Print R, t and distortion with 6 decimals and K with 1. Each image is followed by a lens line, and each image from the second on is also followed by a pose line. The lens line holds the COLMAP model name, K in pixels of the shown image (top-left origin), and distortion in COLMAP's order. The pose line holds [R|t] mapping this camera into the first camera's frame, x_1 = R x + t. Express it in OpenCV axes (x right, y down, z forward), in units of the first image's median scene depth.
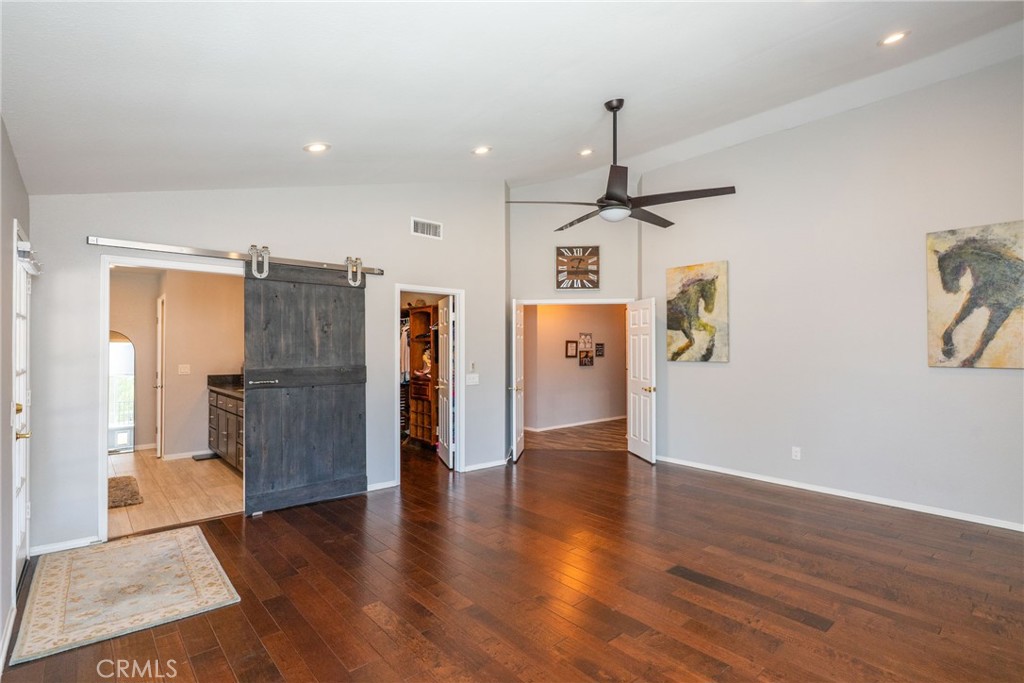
lens RADIAL K [[489.6, 0, 514.9], [0, 489.6, 343.0], [0, 0, 1]] dist [0.000069, 0.000503]
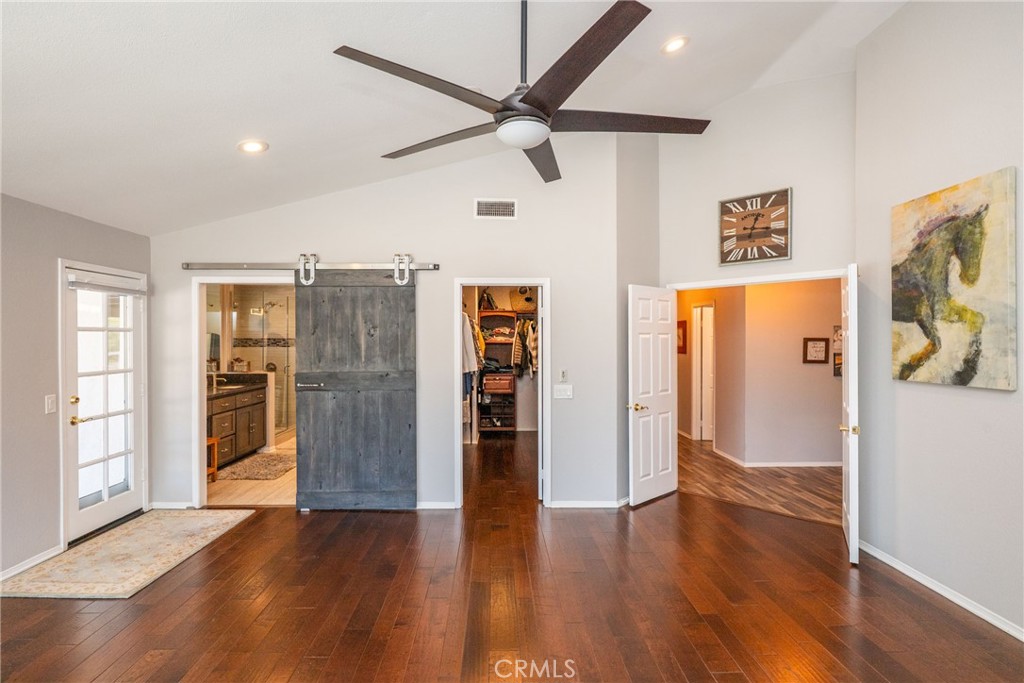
lens RADIAL K [[499.4, 0, 512.0], [0, 499.4, 341.5], [0, 0, 1]] dist [-0.001140, 0.000360]
pose [[0.770032, -0.000149, -0.638006, 0.417317], [0.007185, 0.999939, 0.008439, -0.015333], [0.637965, -0.011083, 0.769985, 0.387605]]
